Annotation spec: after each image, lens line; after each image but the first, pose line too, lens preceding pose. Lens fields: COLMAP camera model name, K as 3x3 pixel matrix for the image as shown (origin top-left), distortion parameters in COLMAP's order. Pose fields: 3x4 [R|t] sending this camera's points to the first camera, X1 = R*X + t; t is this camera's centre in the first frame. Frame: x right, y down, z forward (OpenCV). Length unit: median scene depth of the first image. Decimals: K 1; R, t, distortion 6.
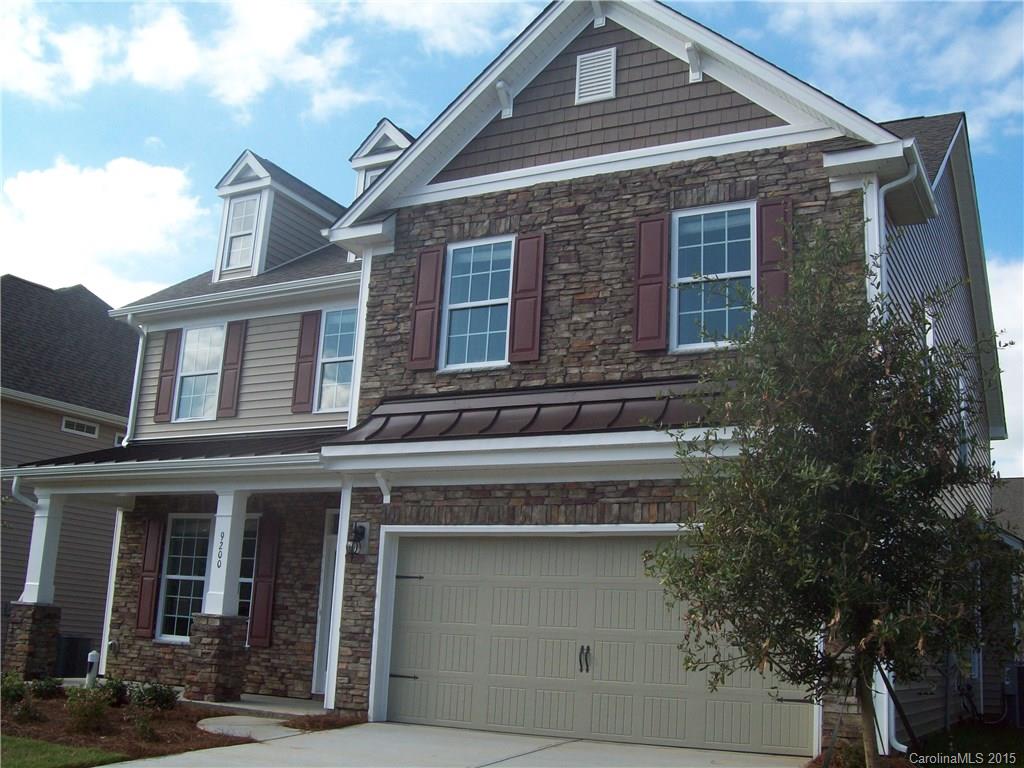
lens RADIAL K [[1090.0, 0, 518.8], [0, 1090.0, 385.5], [0, 0, 1]] dist [-0.171372, 0.113526]
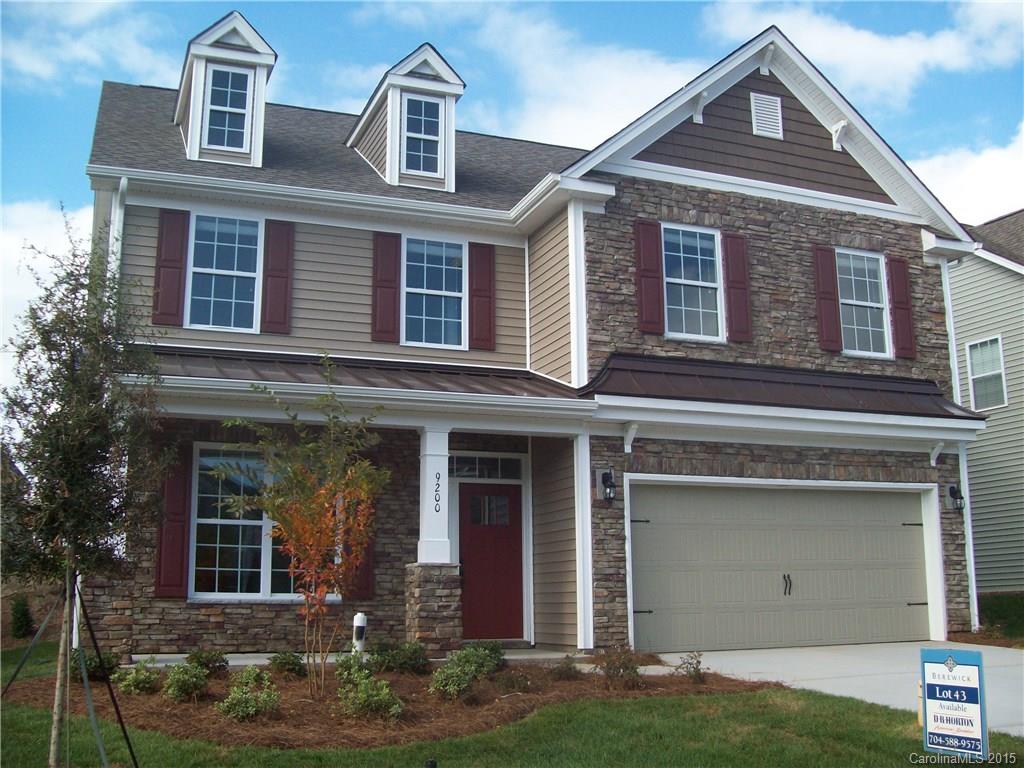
lens RADIAL K [[1090.0, 0, 518.8], [0, 1090.0, 385.5], [0, 0, 1]] dist [-0.171372, 0.113526]
pose [[0.652484, 0.097885, 0.751454, -1.009511], [-0.135854, 0.990667, -0.011083, 0.069681], [-0.745525, -0.094856, 0.659692, 0.378991]]
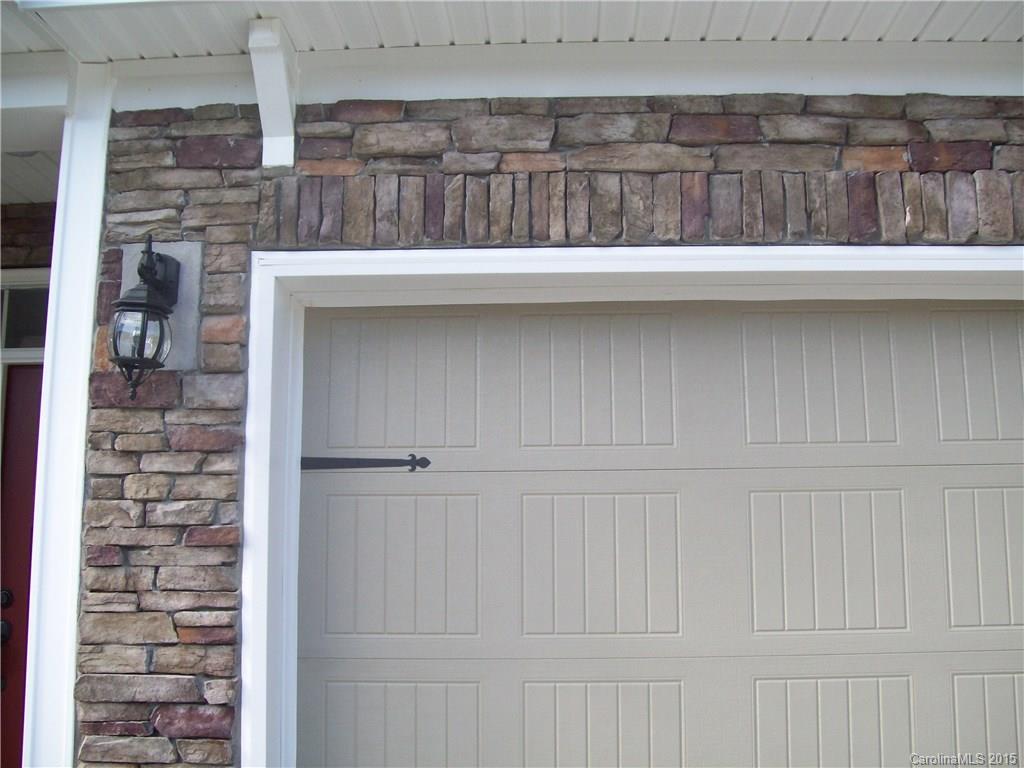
lens RADIAL K [[1090.0, 0, 518.8], [0, 1090.0, 385.5], [0, 0, 1]] dist [-0.171372, 0.113526]
pose [[0.903630, 0.016428, 0.427999, -0.176801], [-0.051441, 0.996194, 0.070369, 0.138784], [-0.425214, -0.085604, 0.901036, 0.754070]]
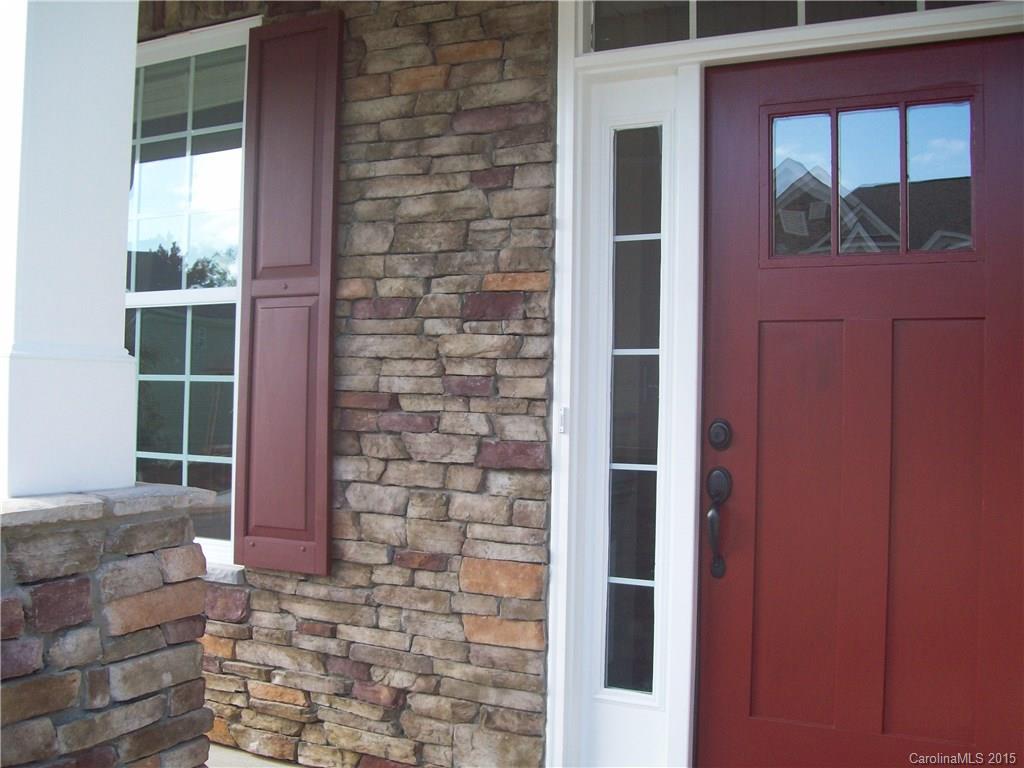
lens RADIAL K [[1090.0, 0, 518.8], [0, 1090.0, 385.5], [0, 0, 1]] dist [-0.171372, 0.113526]
pose [[0.999335, -0.033221, -0.015054, -0.220741], [0.035734, 0.974472, 0.221645, 0.182223], [0.007306, -0.222036, 0.975011, 0.922725]]
